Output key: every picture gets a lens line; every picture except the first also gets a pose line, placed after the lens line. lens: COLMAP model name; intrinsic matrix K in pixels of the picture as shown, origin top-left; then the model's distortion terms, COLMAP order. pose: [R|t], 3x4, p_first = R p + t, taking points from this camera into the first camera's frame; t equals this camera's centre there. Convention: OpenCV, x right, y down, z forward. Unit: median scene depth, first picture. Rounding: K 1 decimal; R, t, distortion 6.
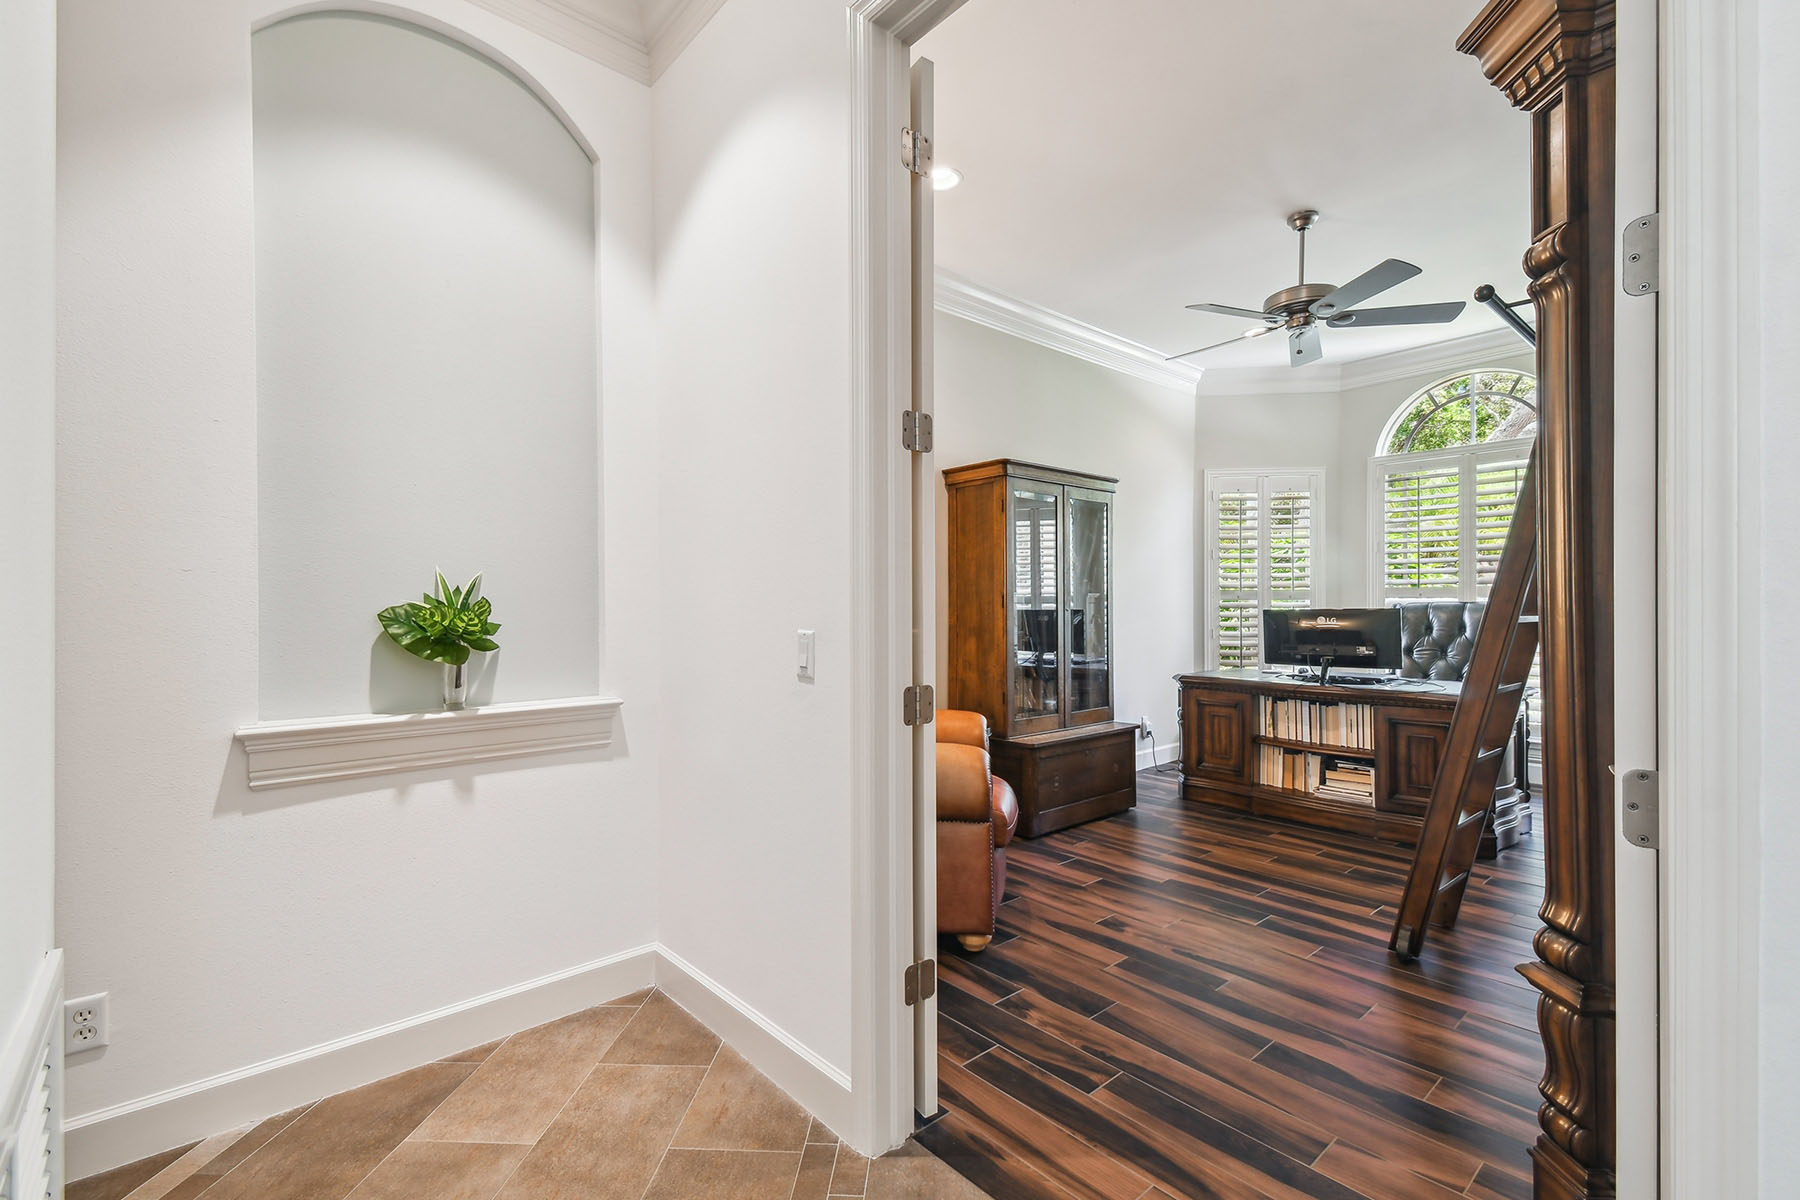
lens RADIAL K [[787.6, 0, 895.4], [0, 787.6, 602.7], [0, 0, 1]] dist [0.049161, -0.020716]
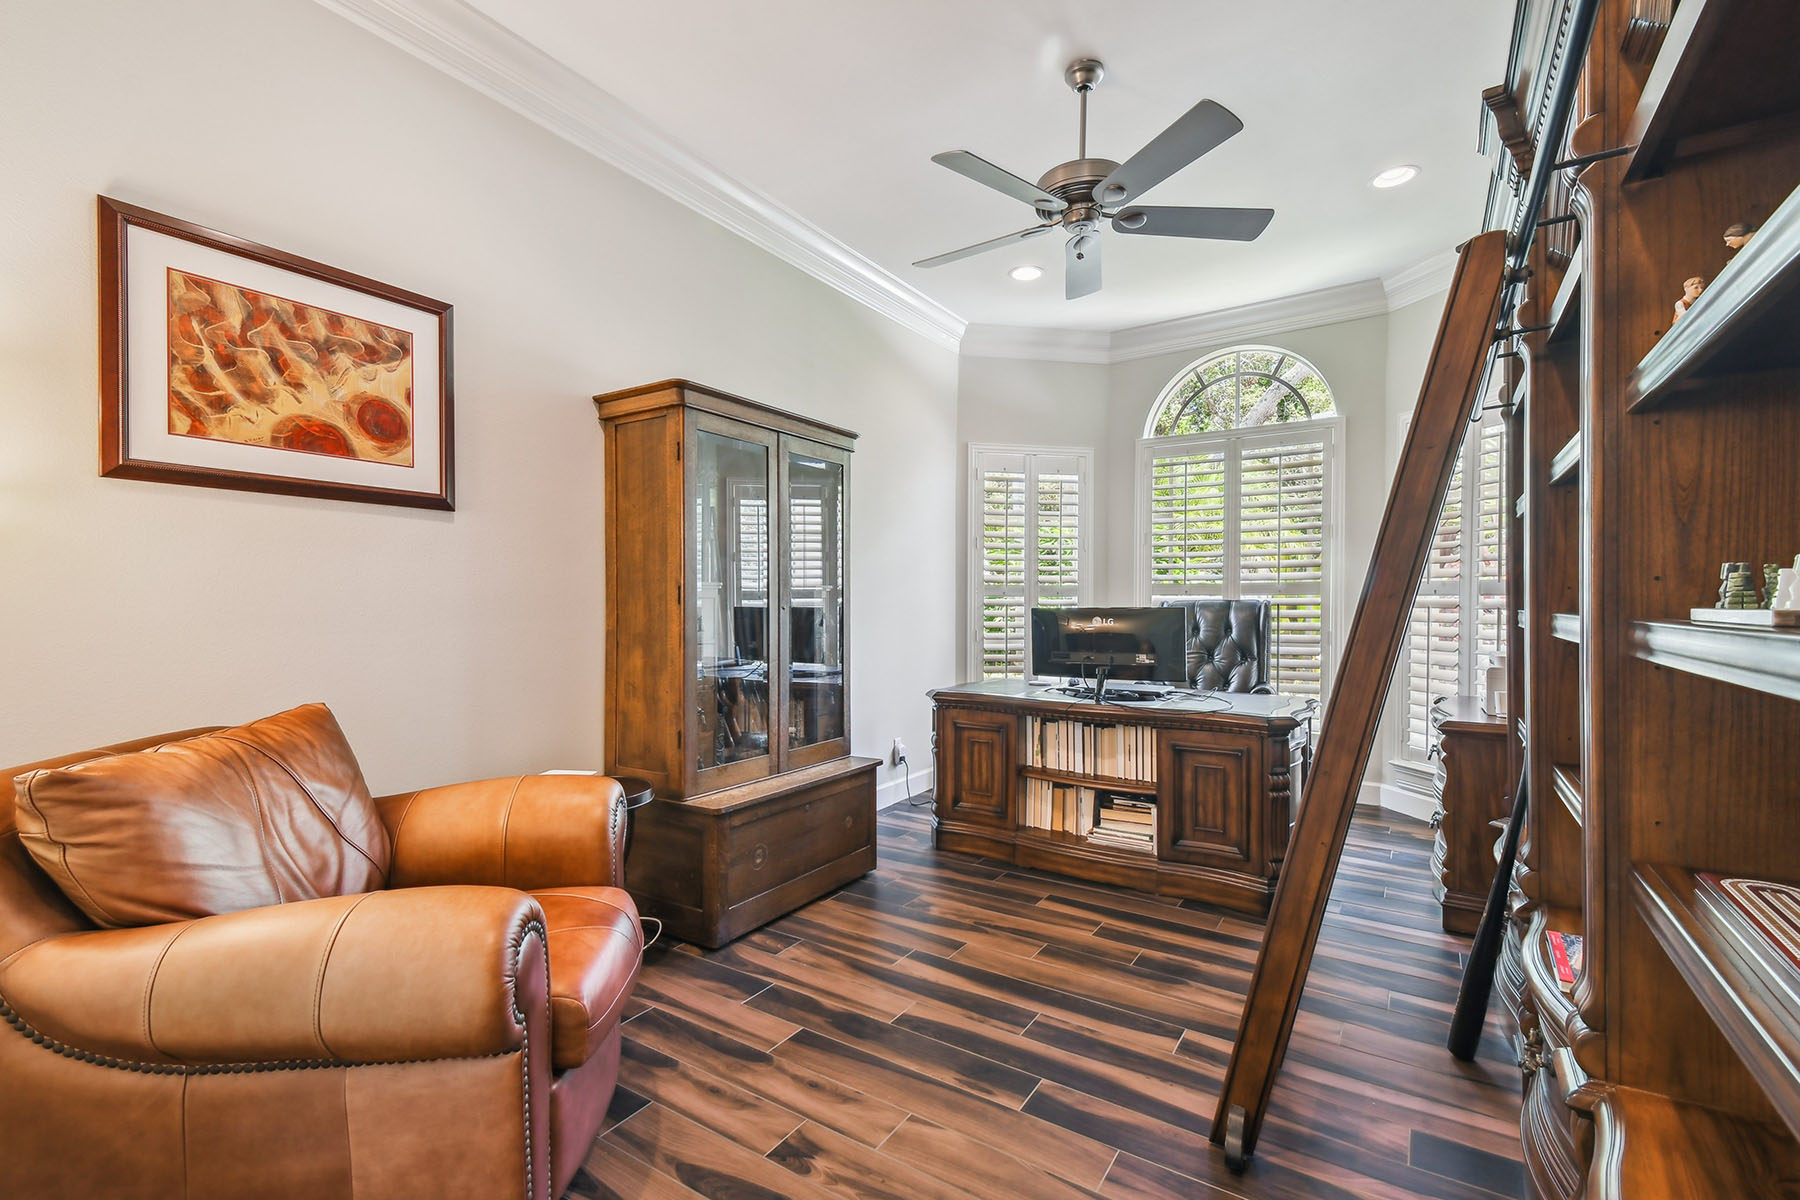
lens RADIAL K [[787.6, 0, 899.2], [0, 787.6, 605.7], [0, 0, 1]] dist [0.049161, -0.020716]
pose [[0.962739, 0.003700, 0.270408, 0.134652], [-0.005959, 0.999954, 0.007530, 0.001288], [-0.270367, -0.008861, 0.962716, 0.304541]]
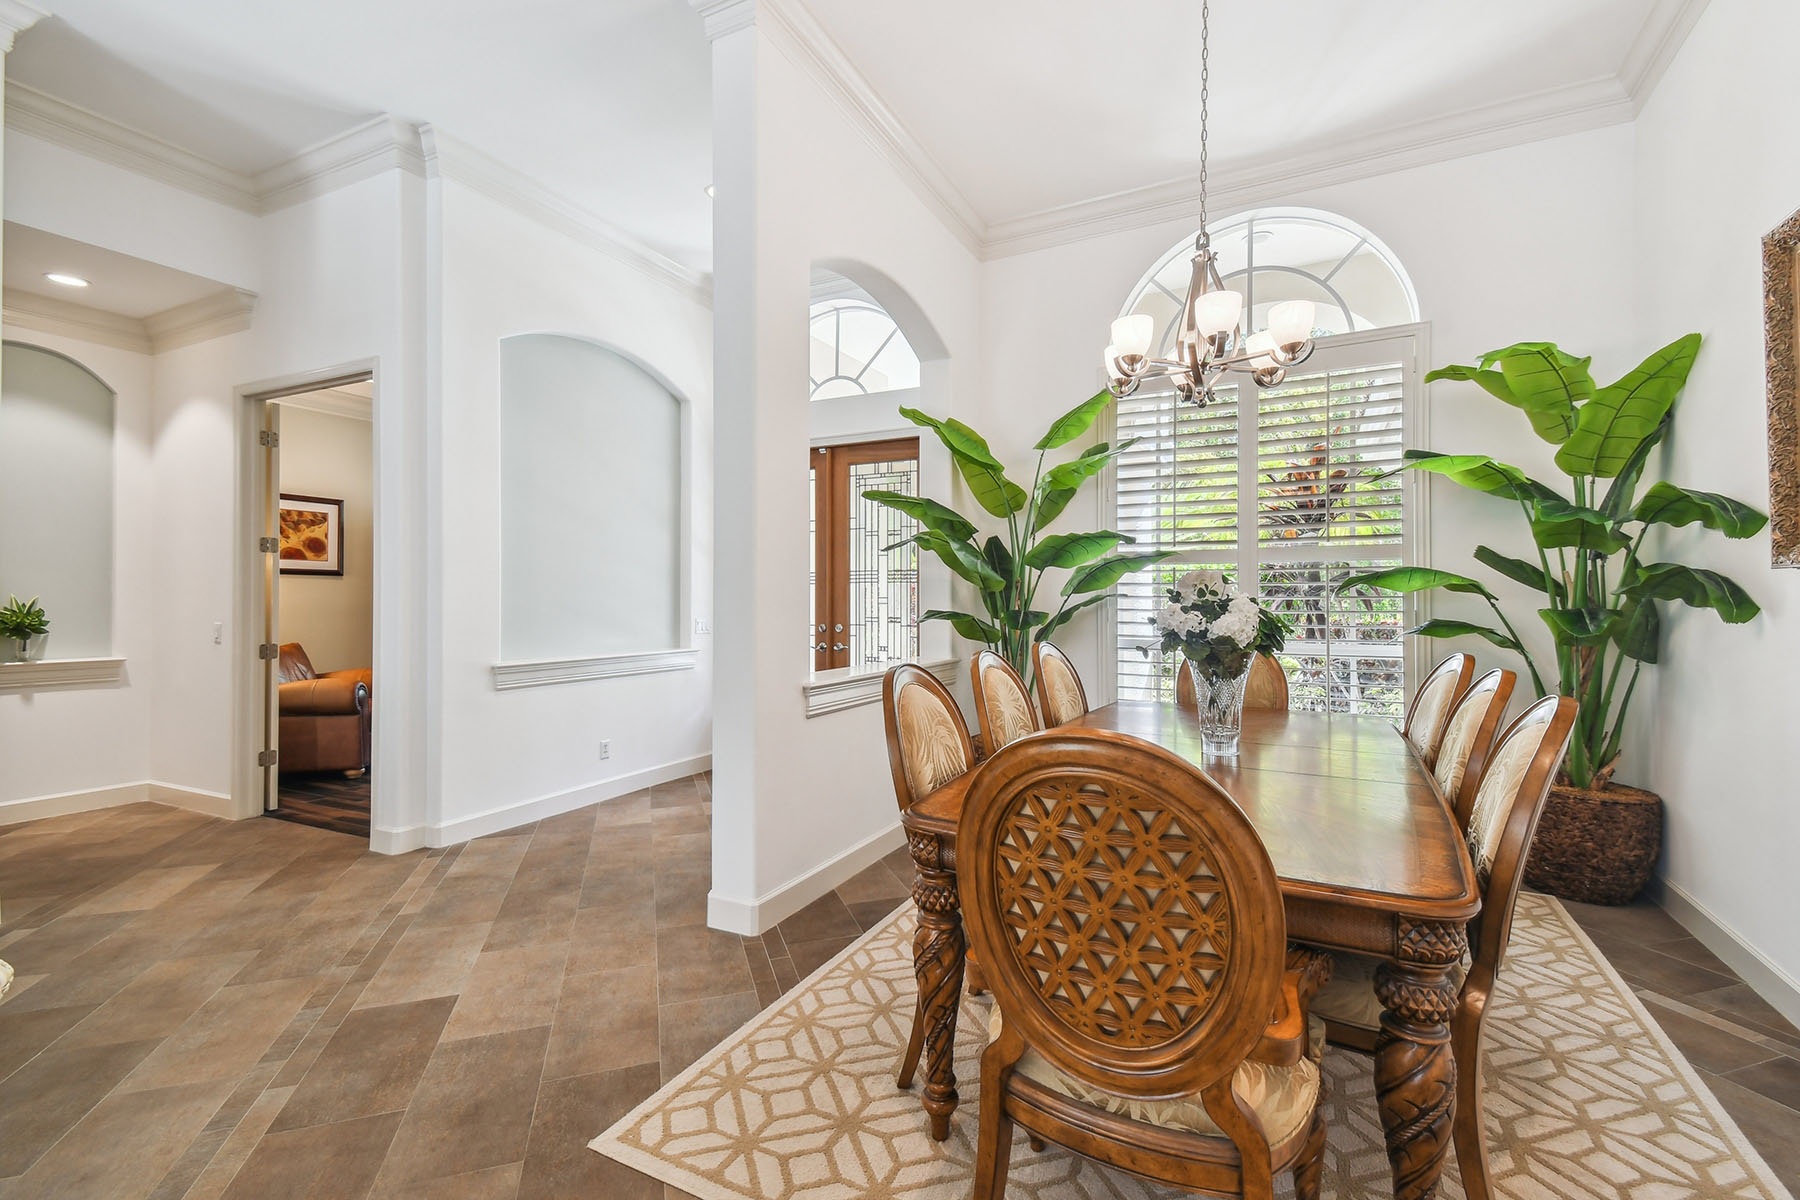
lens RADIAL K [[787.6, 0, 898.4], [0, 787.6, 592.3], [0, 0, 1]] dist [0.049161, -0.020716]
pose [[0.930673, 0.007918, 0.365765, 0.432347], [-0.005483, 0.999955, -0.007696, -0.024029], [-0.365810, 0.005157, 0.930675, -0.971243]]
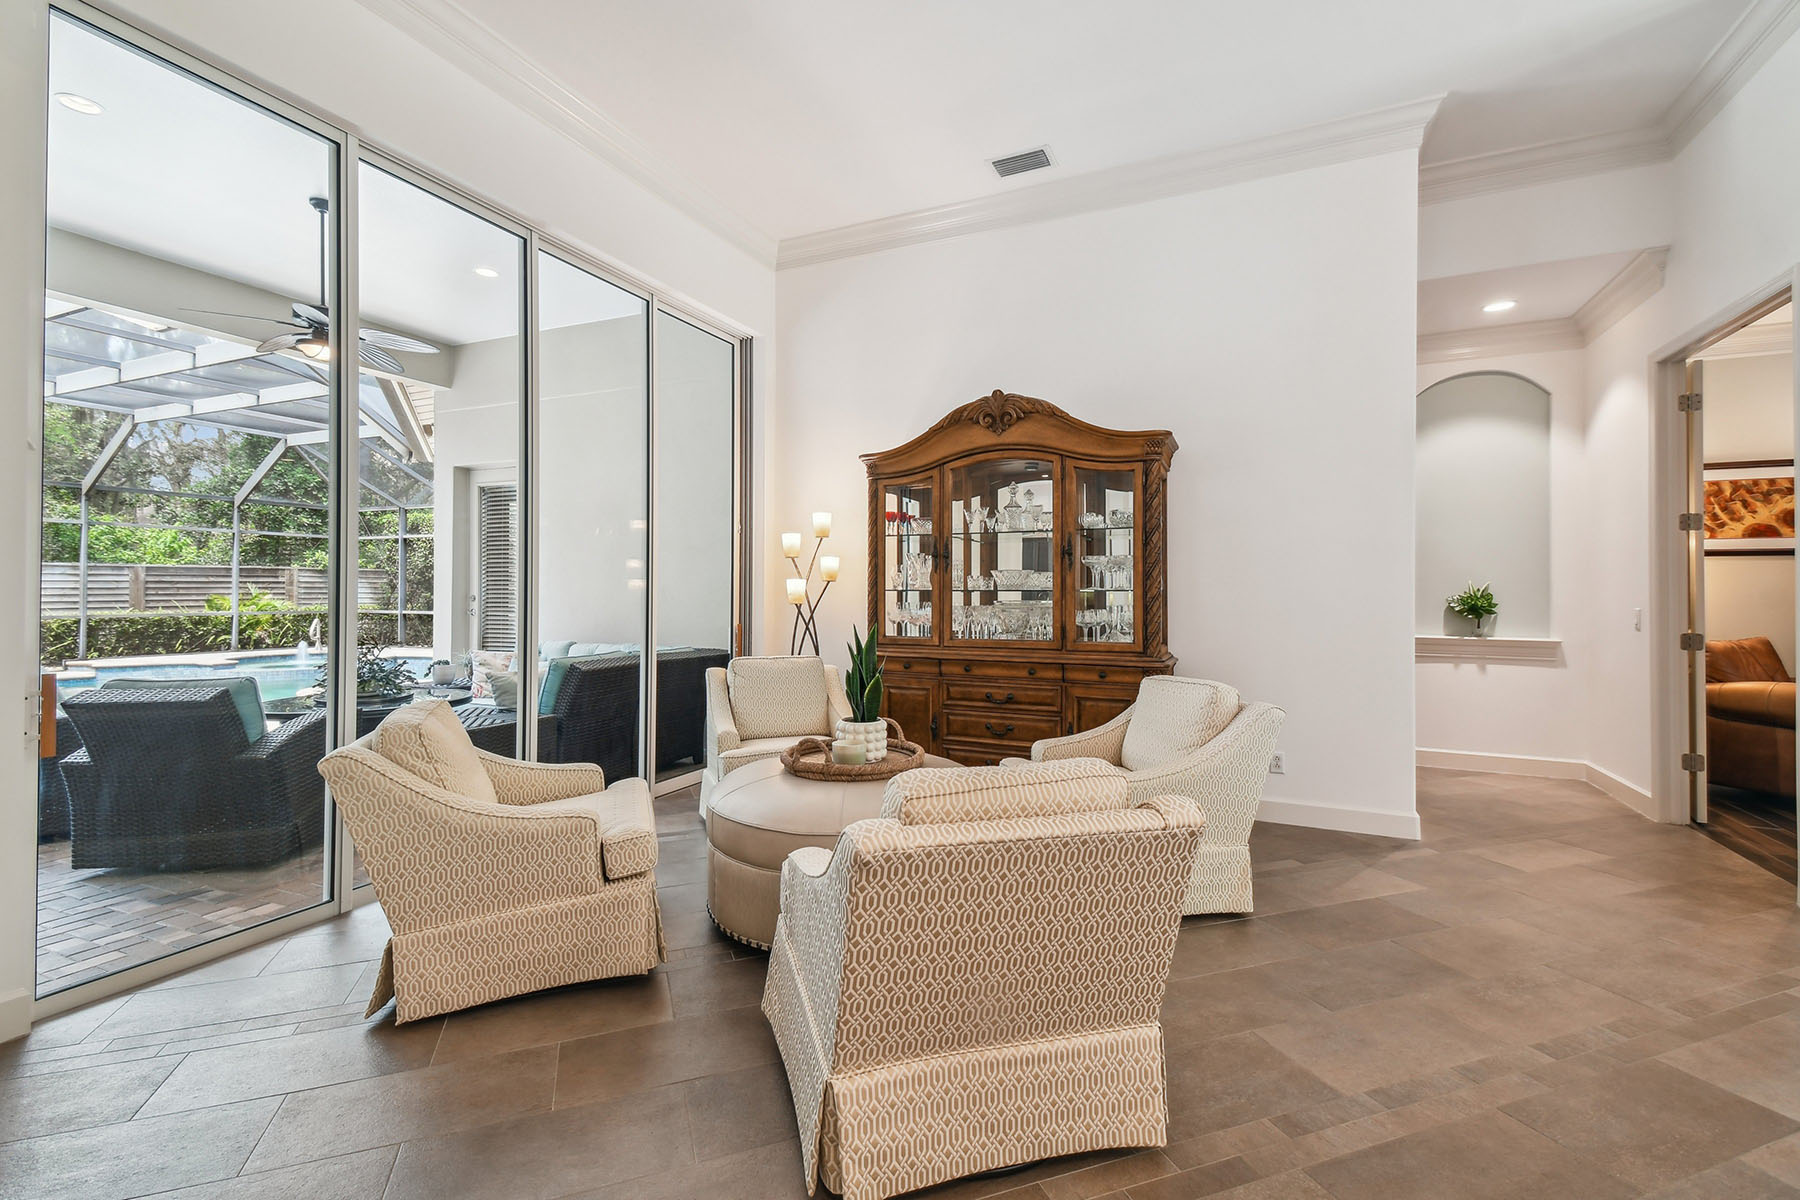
lens RADIAL K [[787.6, 0, 897.1], [0, 787.6, 586.4], [0, 0, 1]] dist [0.049161, -0.020716]
pose [[0.399216, -0.001174, -0.916856, 0.556691], [0.000206, 0.999999, -0.001191, -0.012781], [0.916857, 0.000287, 0.399216, -0.904586]]
